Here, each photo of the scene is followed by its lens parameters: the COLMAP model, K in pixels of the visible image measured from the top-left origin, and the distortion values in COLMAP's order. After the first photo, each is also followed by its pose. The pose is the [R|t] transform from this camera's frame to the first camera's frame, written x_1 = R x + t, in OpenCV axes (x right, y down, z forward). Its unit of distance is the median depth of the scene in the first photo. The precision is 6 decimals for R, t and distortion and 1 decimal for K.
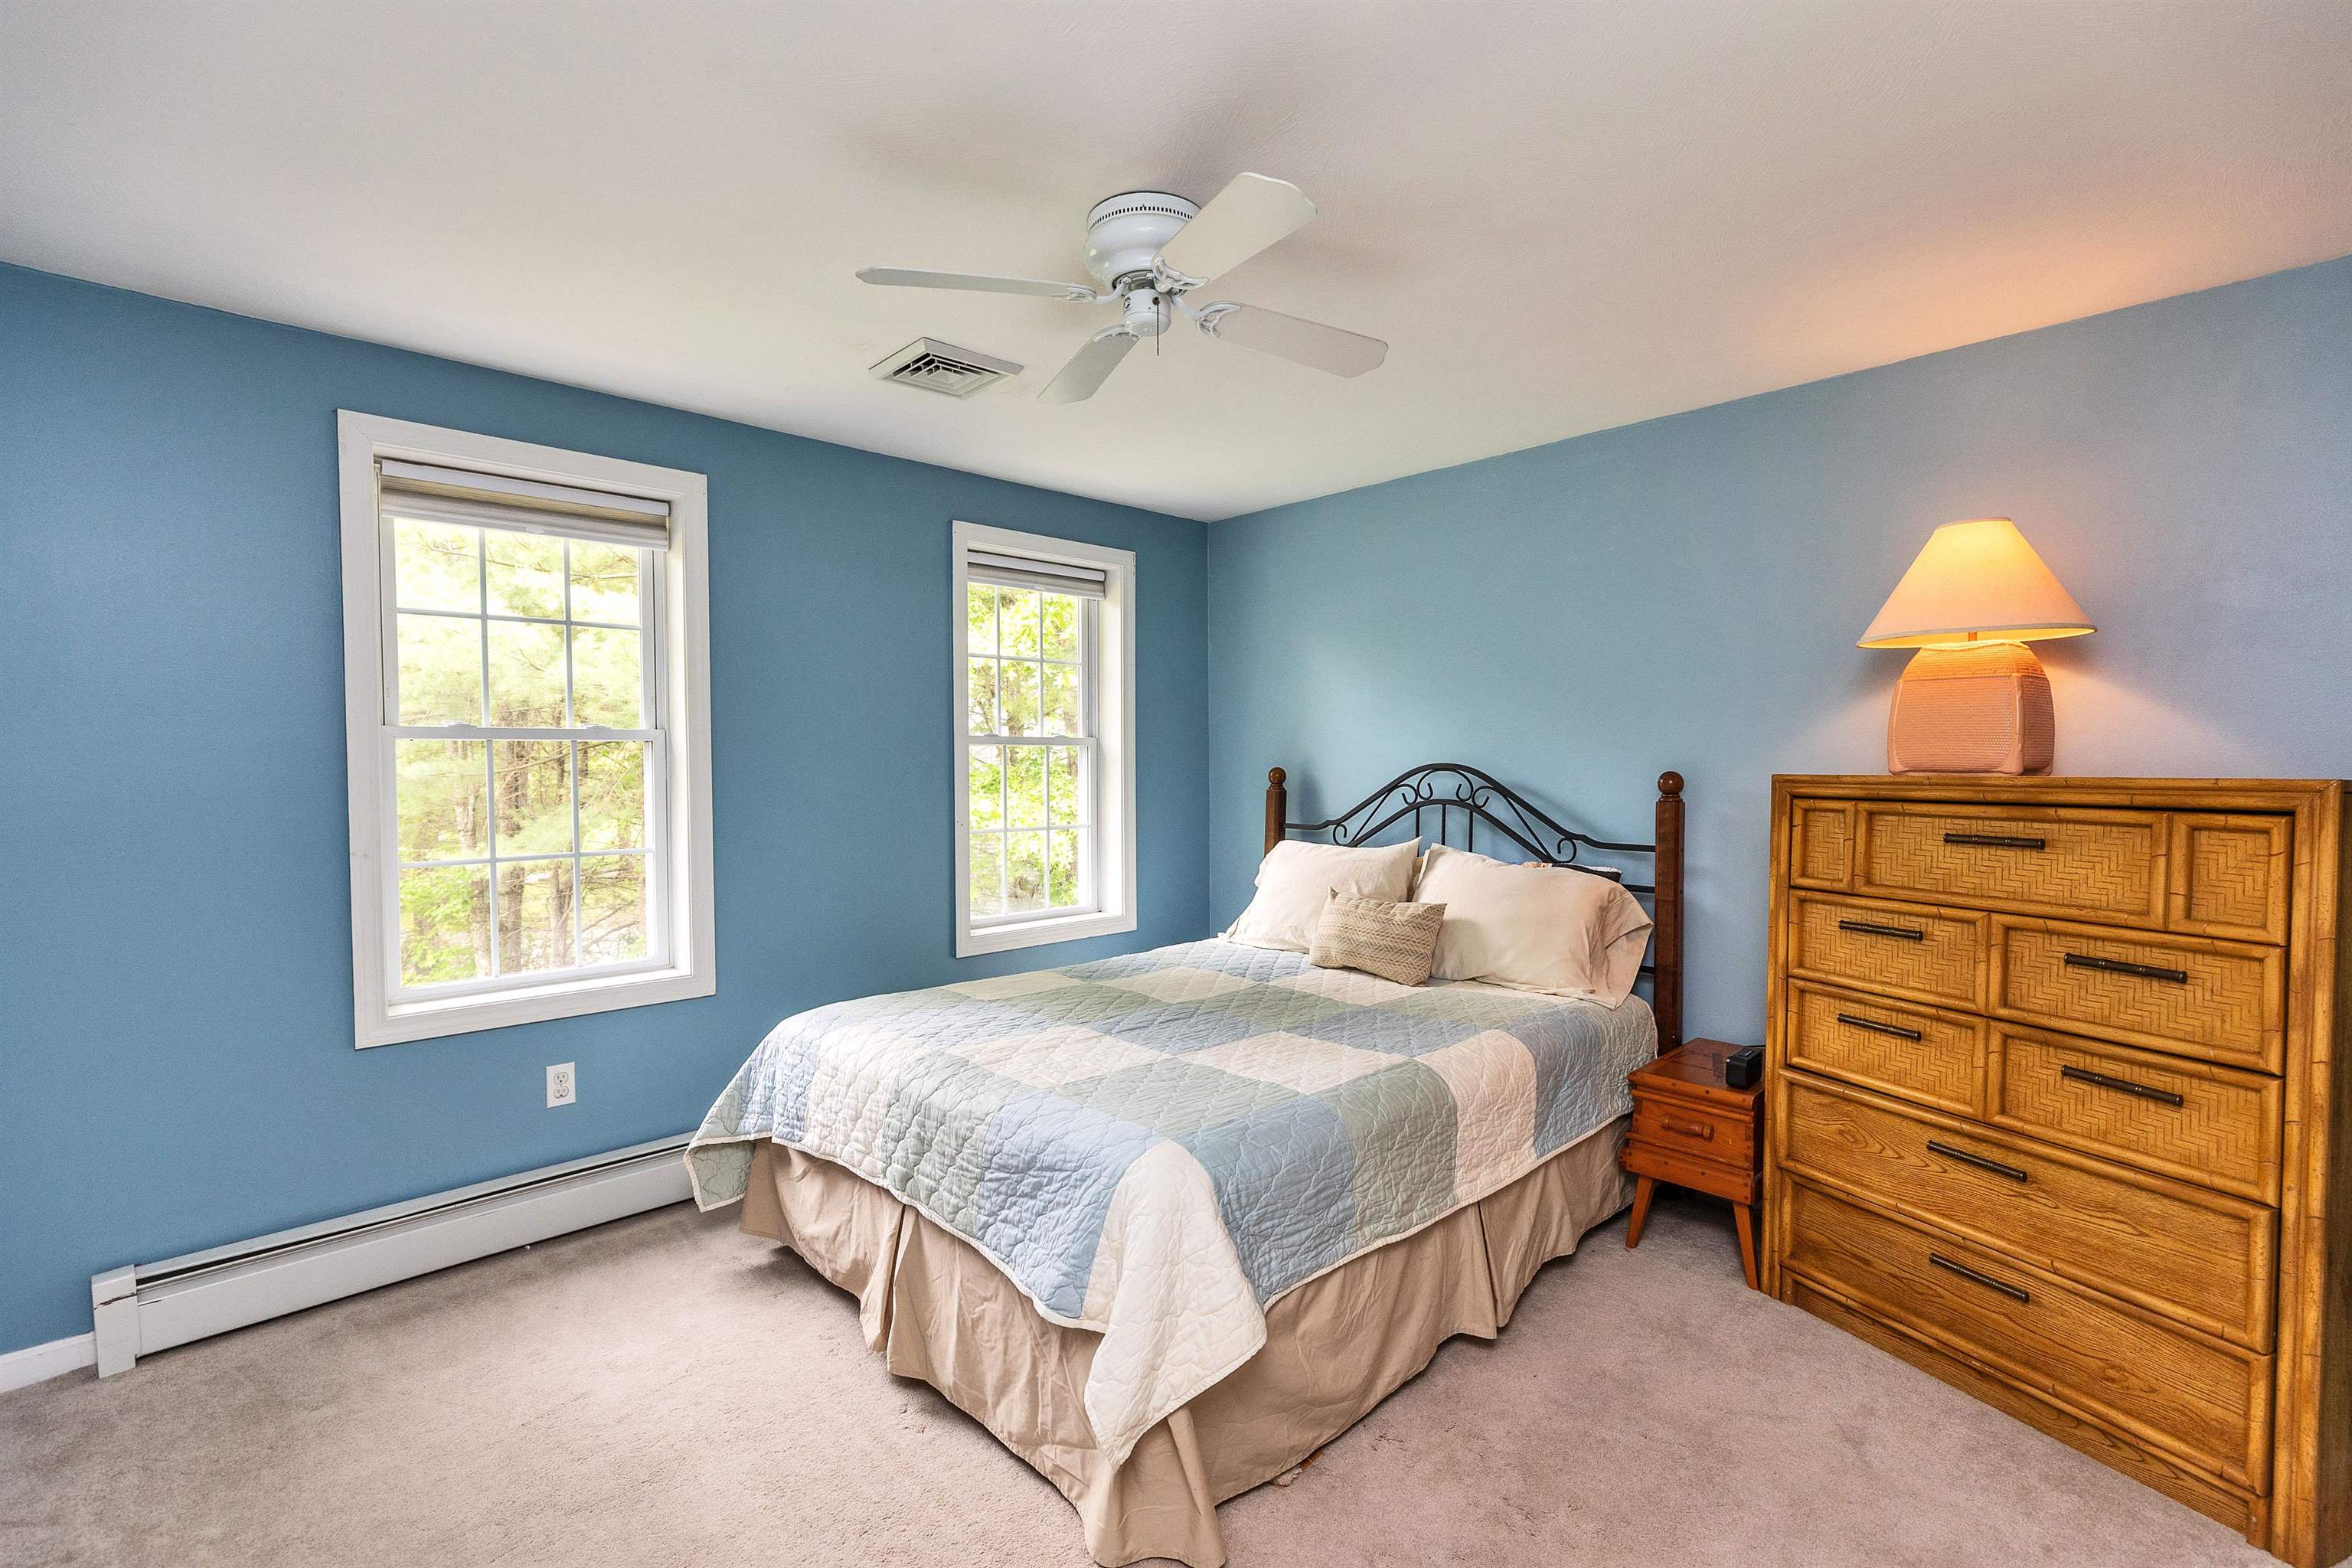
lens RADIAL K [[1064.1, 0, 1171.2], [0, 1064.1, 793.8], [0, 0, 1]] dist [-0.000920, 0.000677]
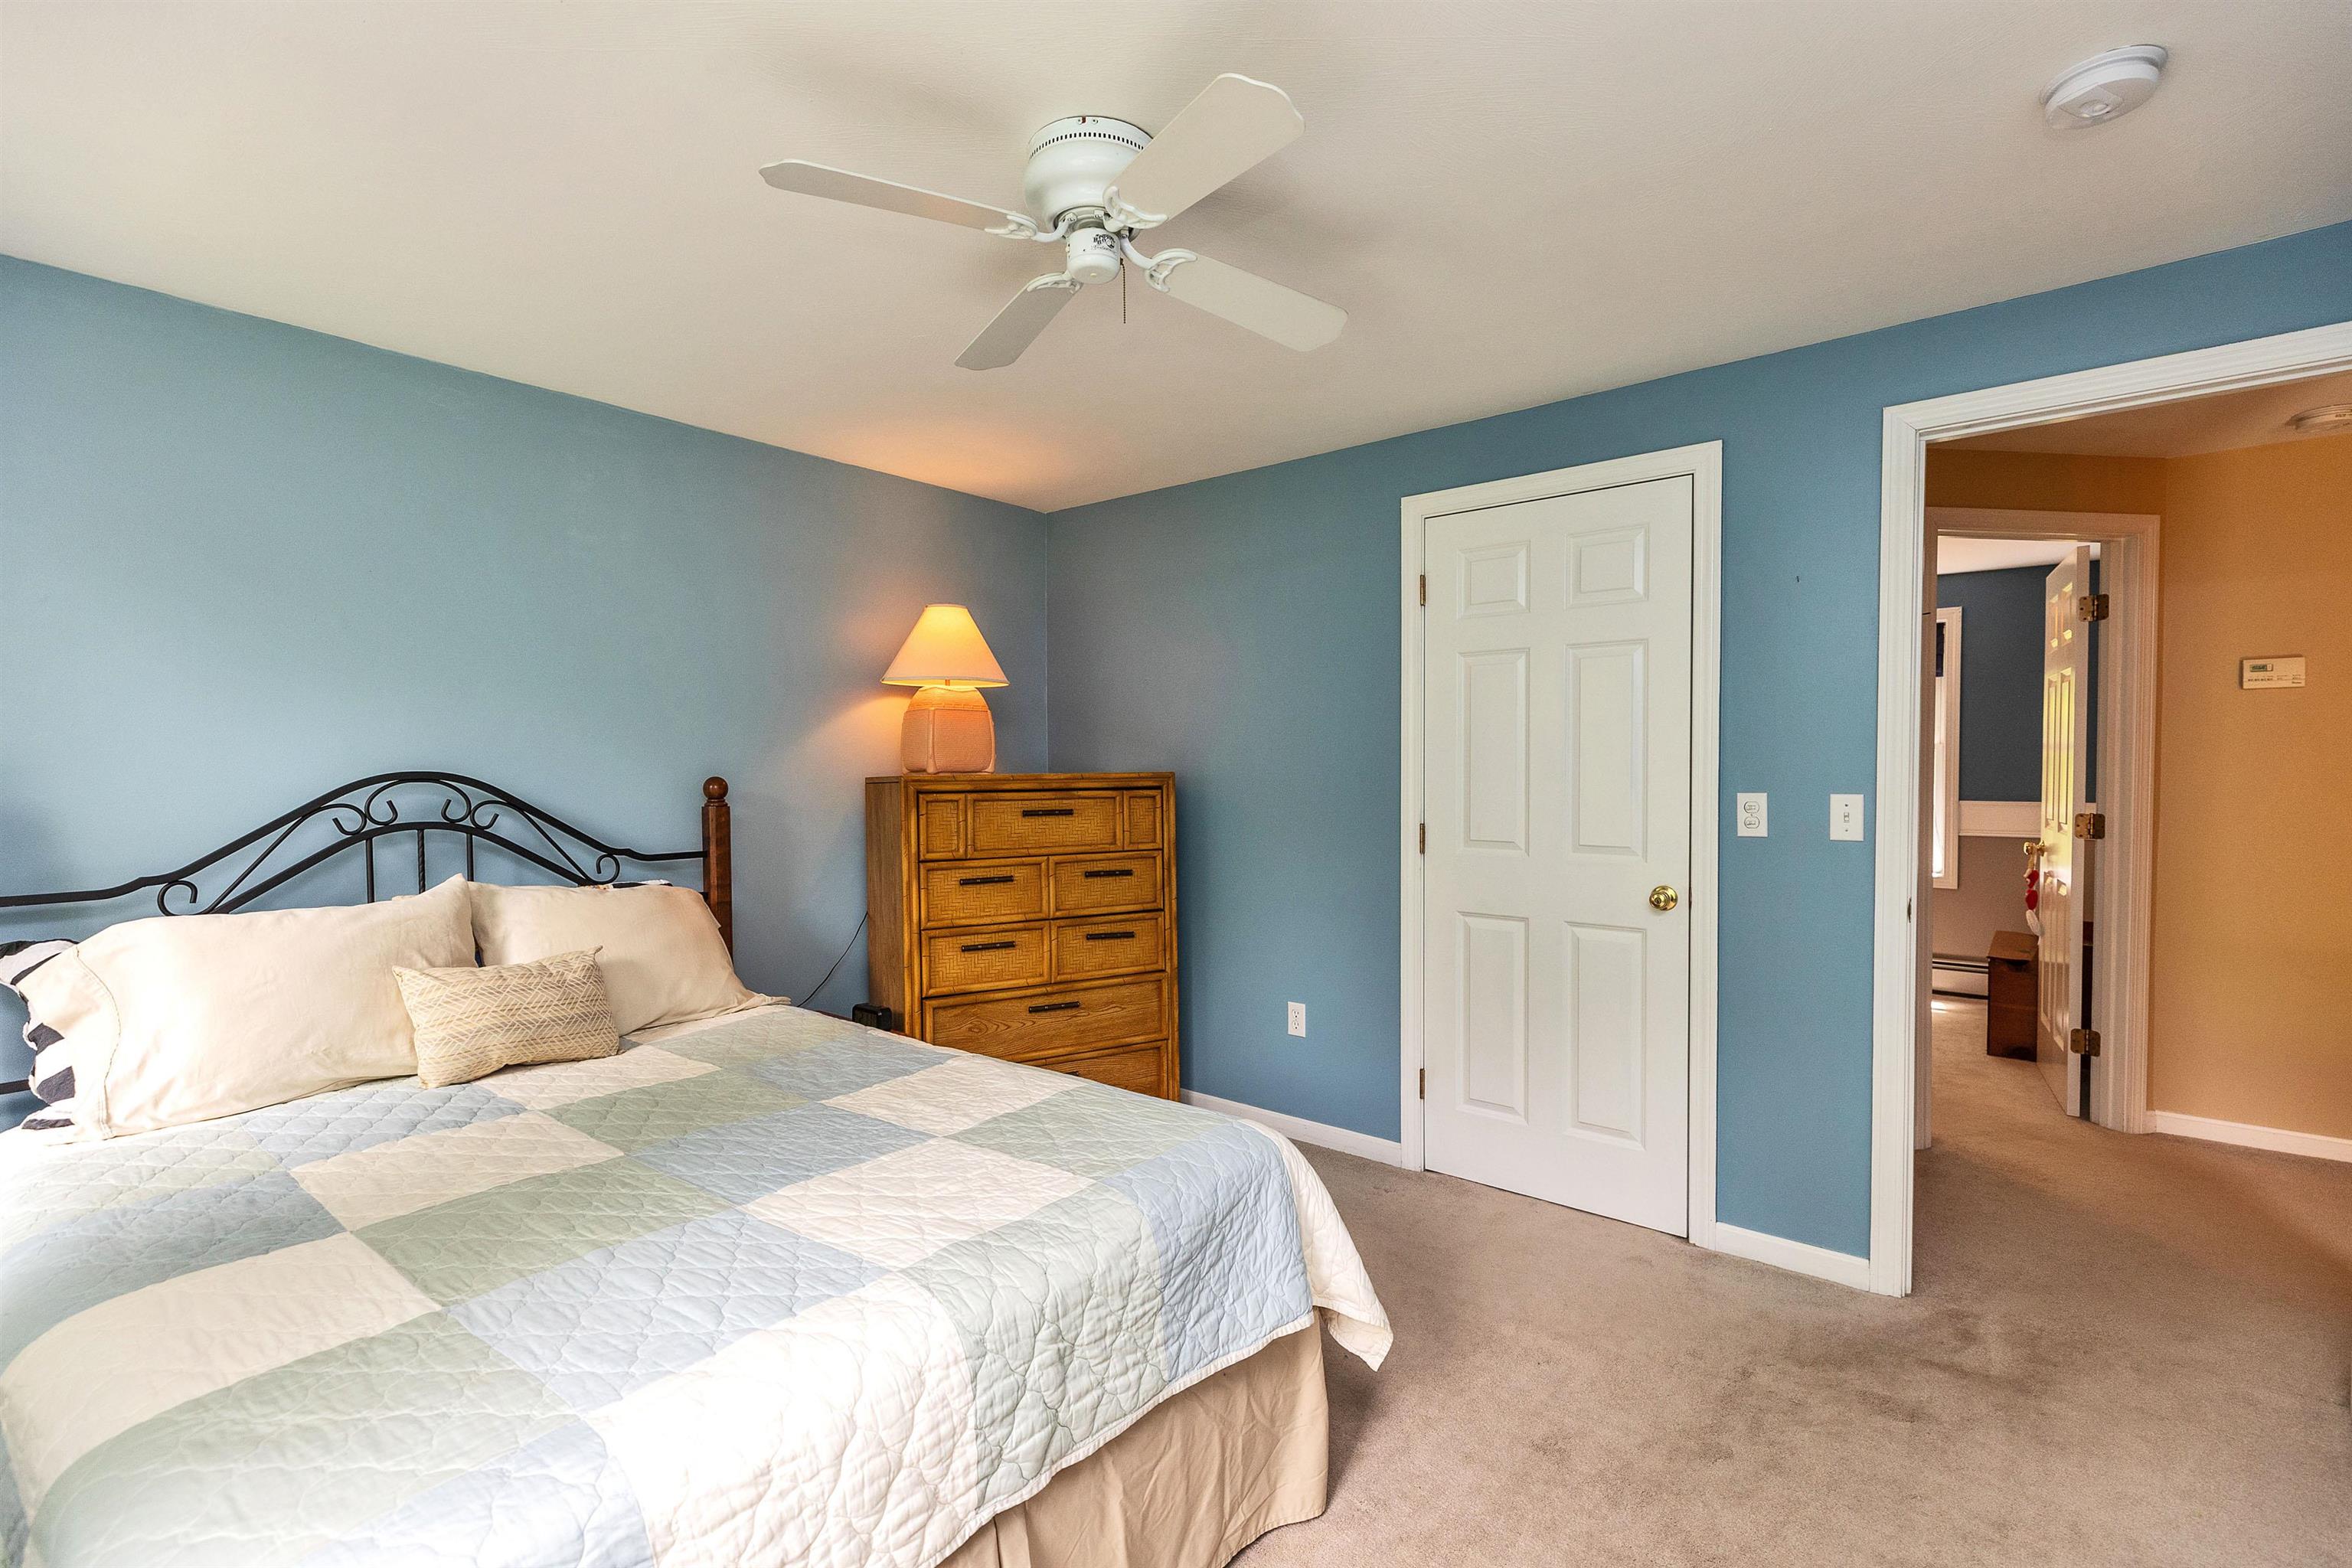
lens RADIAL K [[1064.1, 0, 1170.5], [0, 1064.1, 770.9], [0, 0, 1]] dist [-0.000920, 0.000677]
pose [[-0.139348, -0.007028, 0.990219, -0.772574], [0.035826, 0.999284, 0.012133, -0.029232], [-0.989595, 0.037166, -0.138996, 0.891383]]
